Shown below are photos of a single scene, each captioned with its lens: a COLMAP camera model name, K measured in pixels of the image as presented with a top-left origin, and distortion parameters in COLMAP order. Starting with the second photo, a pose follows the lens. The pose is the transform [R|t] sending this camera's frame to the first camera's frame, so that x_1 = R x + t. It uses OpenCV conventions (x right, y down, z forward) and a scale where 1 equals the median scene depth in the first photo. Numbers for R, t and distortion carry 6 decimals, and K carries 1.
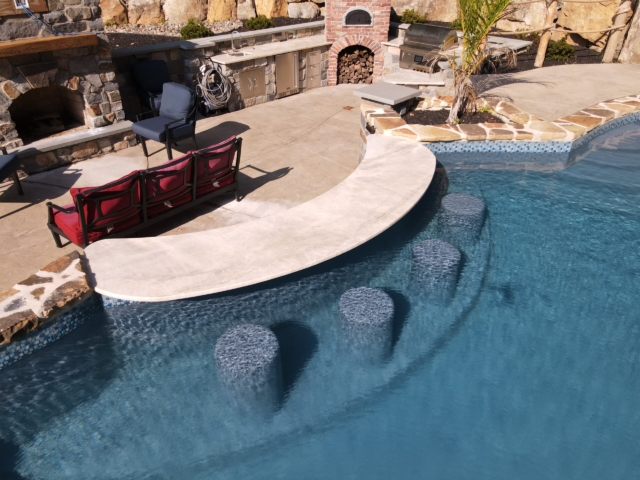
lens RADIAL K [[451.5, 0, 320.7], [0, 451.5, 240.3], [0, 0, 1]] dist [0.002978, -0.001706]
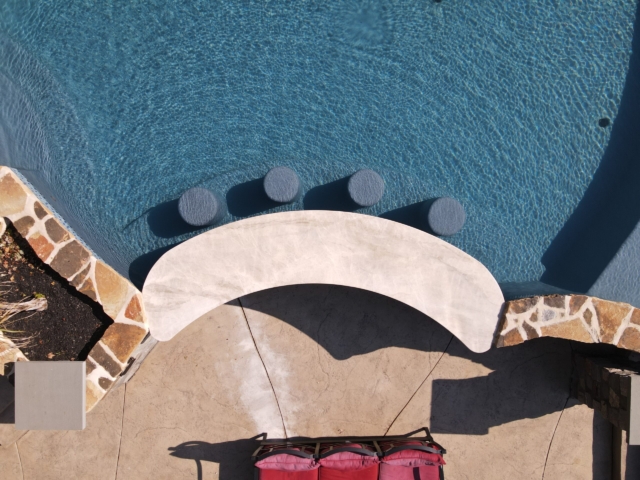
lens RADIAL K [[451.5, 0, 320.7], [0, 451.5, 240.0], [0, 0, 1]] dist [0.002978, -0.001706]
pose [[-0.672984, -0.739527, -0.013828, 0.058701], [0.418951, -0.396528, 0.816851, -0.743578], [-0.609567, 0.543935, 0.576683, 0.204736]]
